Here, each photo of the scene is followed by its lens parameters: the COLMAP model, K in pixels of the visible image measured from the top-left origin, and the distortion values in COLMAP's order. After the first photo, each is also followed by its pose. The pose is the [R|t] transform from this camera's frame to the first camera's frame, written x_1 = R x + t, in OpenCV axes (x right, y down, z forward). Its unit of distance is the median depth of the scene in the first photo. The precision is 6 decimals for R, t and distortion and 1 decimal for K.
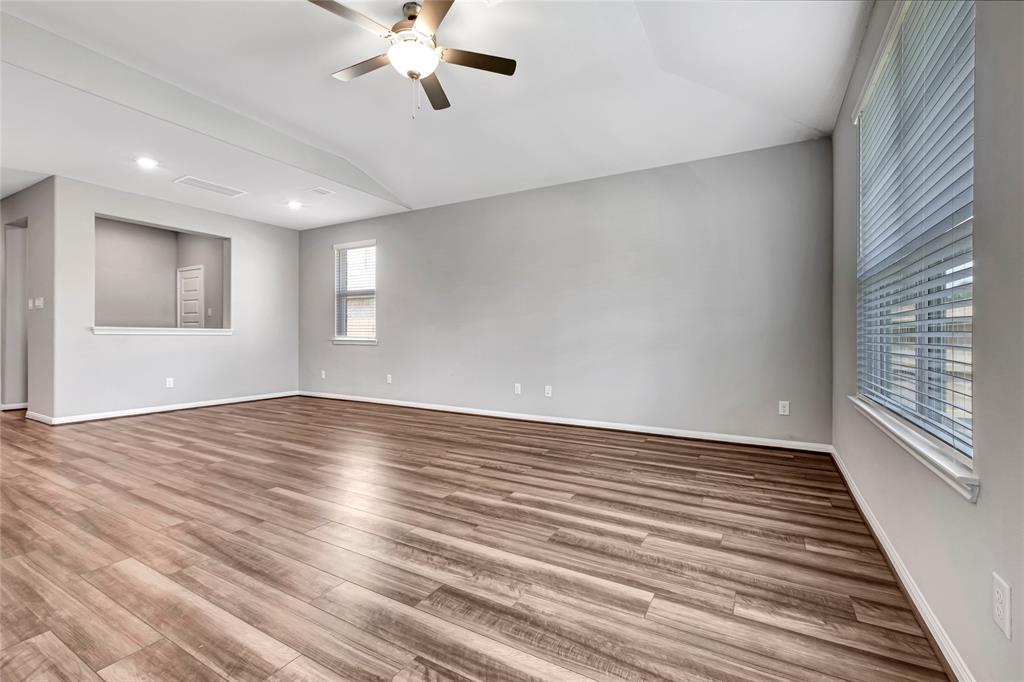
lens RADIAL K [[446.5, 0, 514.0], [0, 446.5, 339.3], [0, 0, 1]] dist [-0.010810, -0.000379]
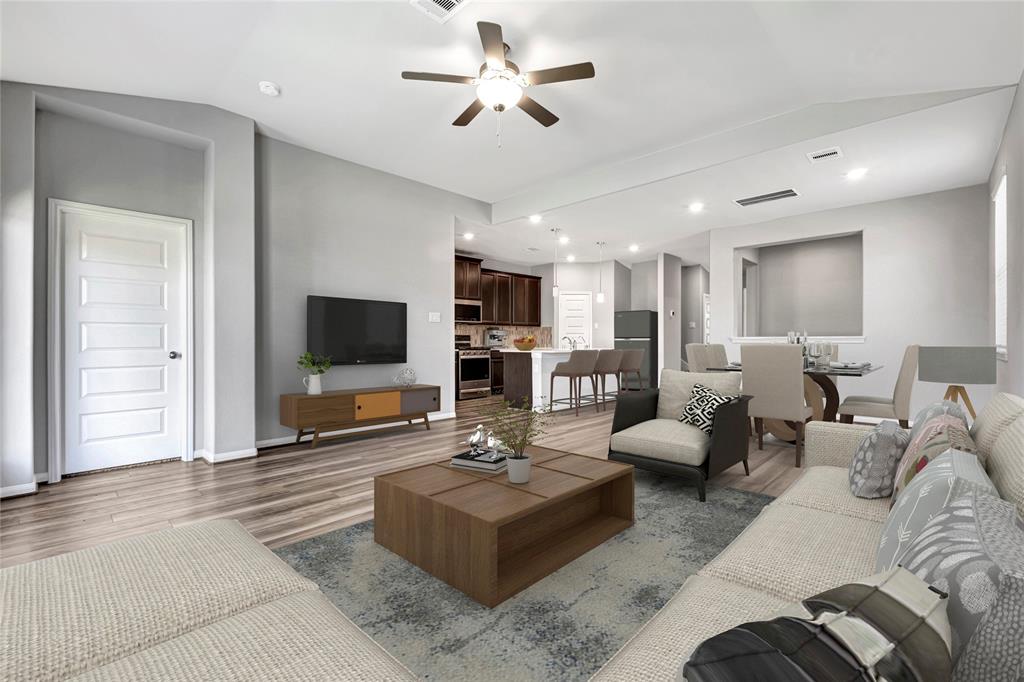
lens RADIAL K [[446.5, 0, 513.5], [0, 446.5, 341.4], [0, 0, 1]] dist [-0.010810, -0.000379]
pose [[-0.241338, -0.007587, -0.970411, 1.296567], [-0.007512, 0.999954, -0.005949, -0.014915], [0.970412, 0.005854, -0.241384, 2.044523]]
